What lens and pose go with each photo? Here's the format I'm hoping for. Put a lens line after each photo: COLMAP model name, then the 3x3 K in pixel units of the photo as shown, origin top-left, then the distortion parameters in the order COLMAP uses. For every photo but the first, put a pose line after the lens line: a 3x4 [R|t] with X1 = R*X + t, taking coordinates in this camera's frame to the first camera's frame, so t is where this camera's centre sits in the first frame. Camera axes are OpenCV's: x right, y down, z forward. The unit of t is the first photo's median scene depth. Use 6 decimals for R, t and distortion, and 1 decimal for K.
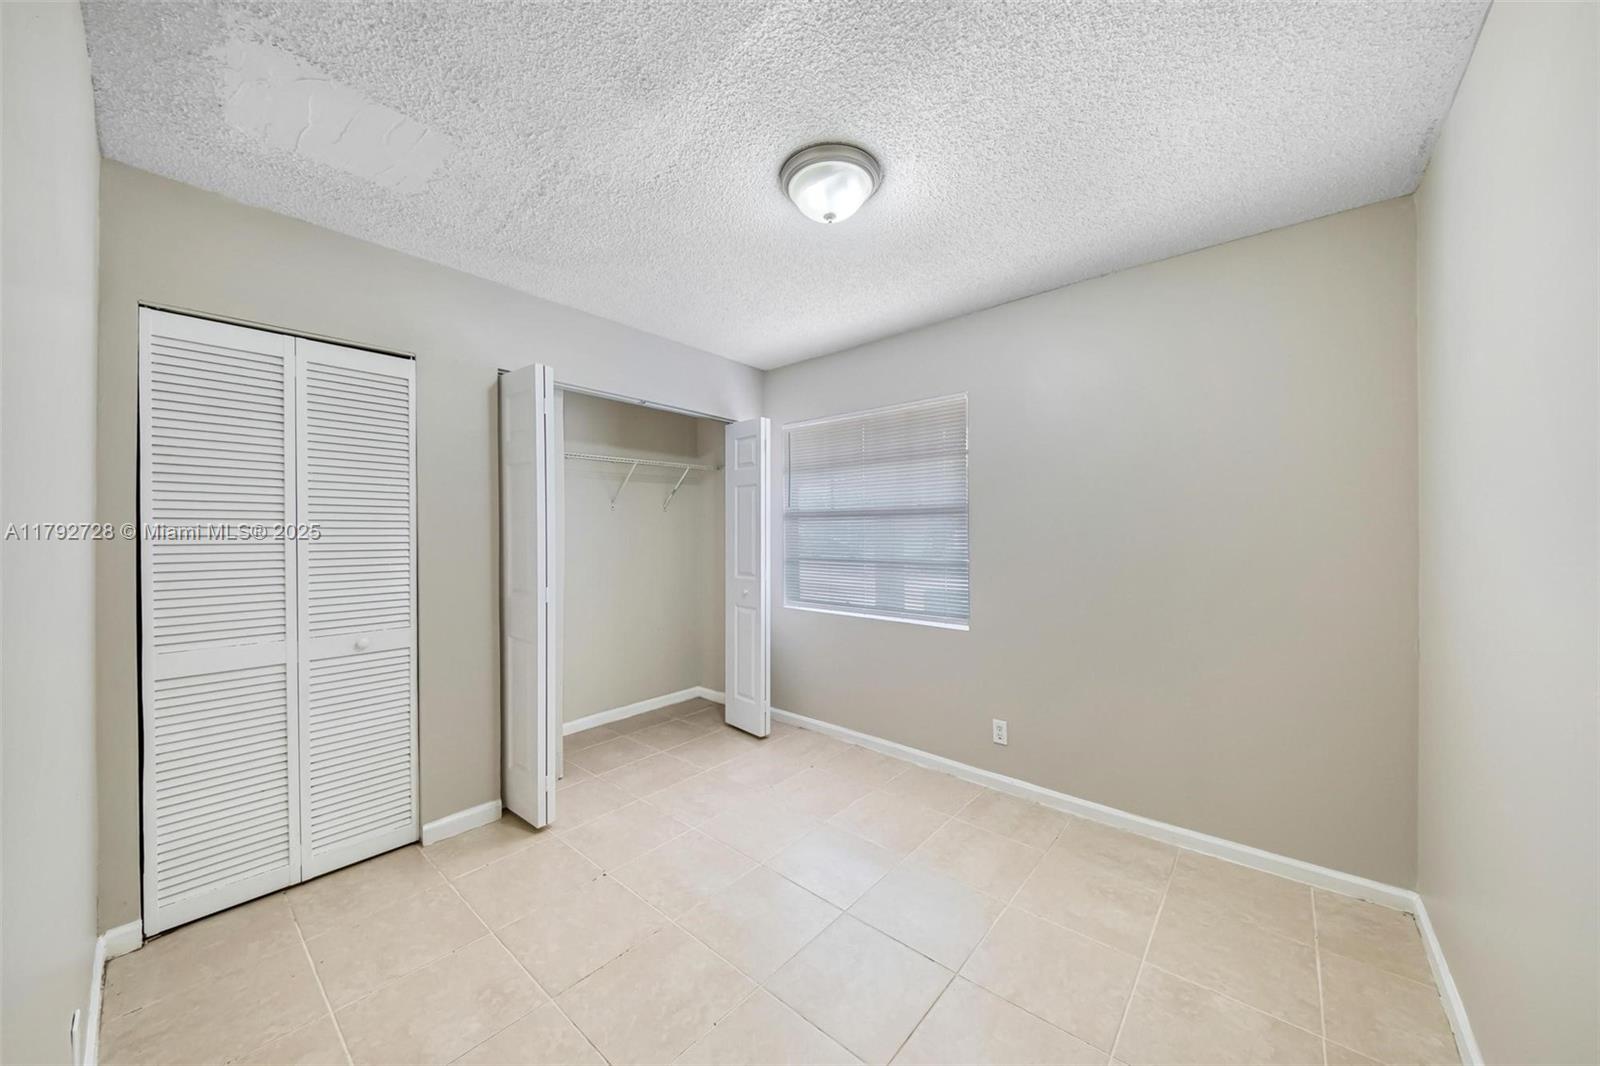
lens RADIAL K [[554.6, 0, 802.2], [0, 554.6, 534.9], [0, 0, 1]] dist [0.000303, -0.000129]
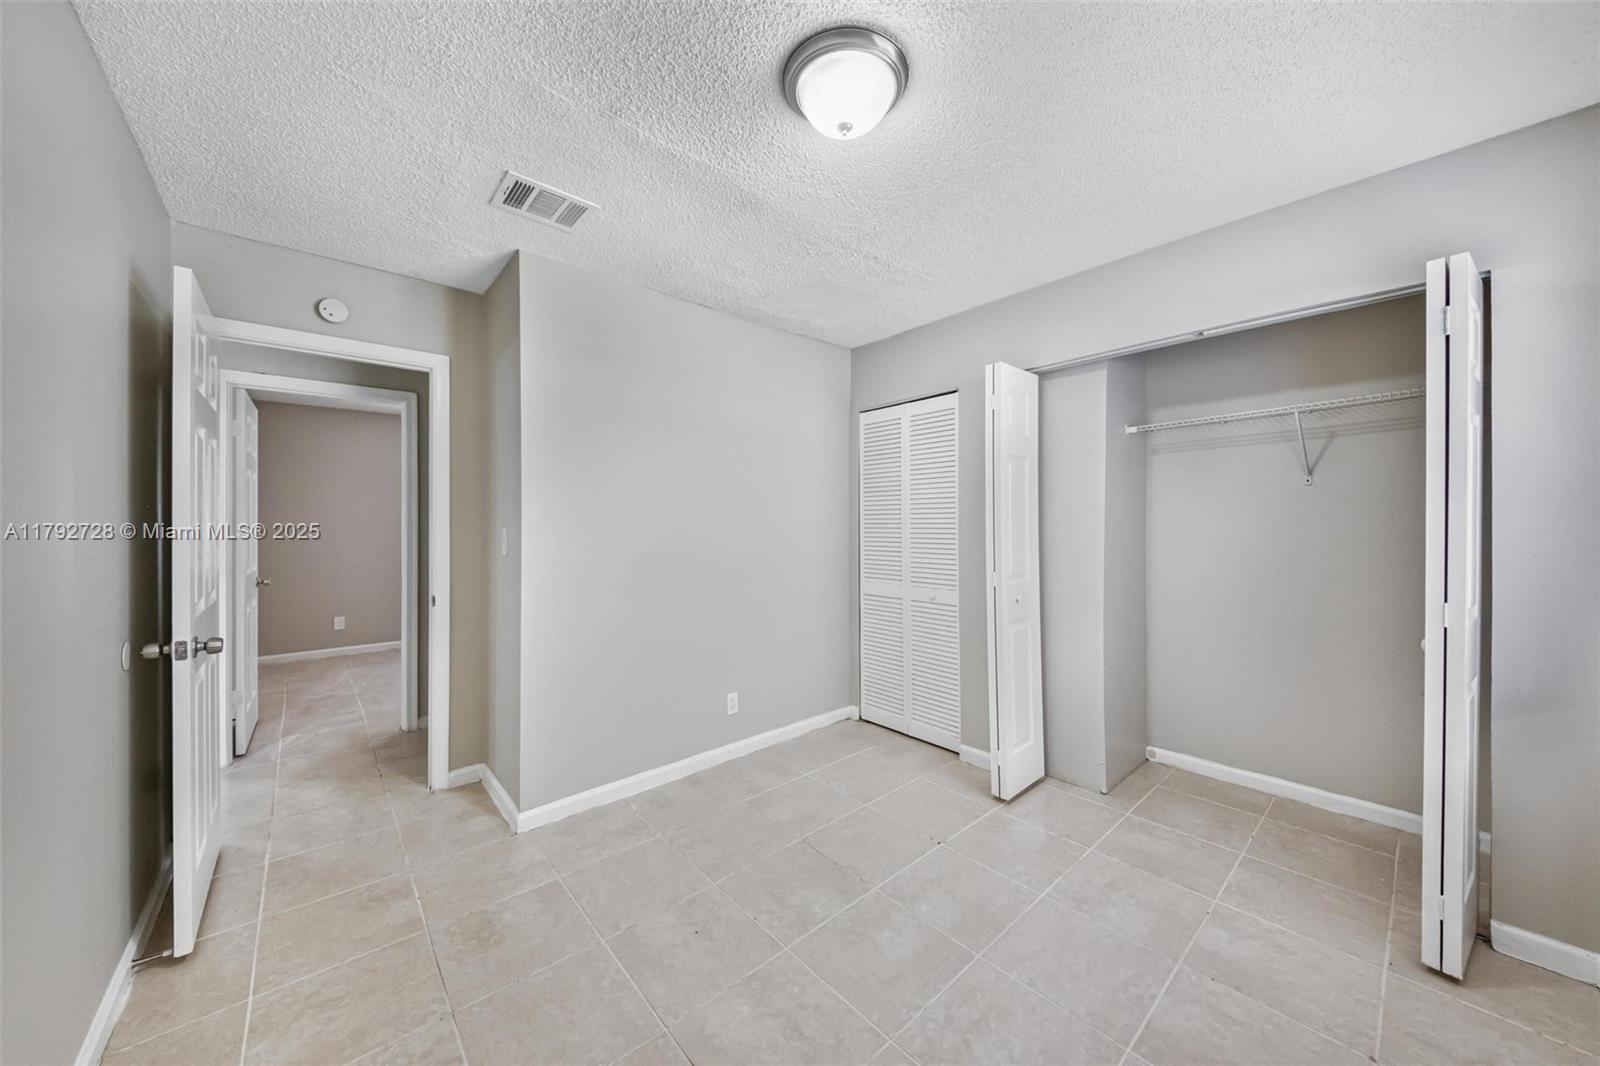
lens RADIAL K [[554.6, 0, 803.3], [0, 554.6, 527.0], [0, 0, 1]] dist [0.000303, -0.000129]
pose [[-0.156396, 0.002388, -0.987692, 0.683572], [-0.003555, 0.999989, 0.002981, 0.008020], [0.987688, 0.003977, -0.156385, 0.853067]]
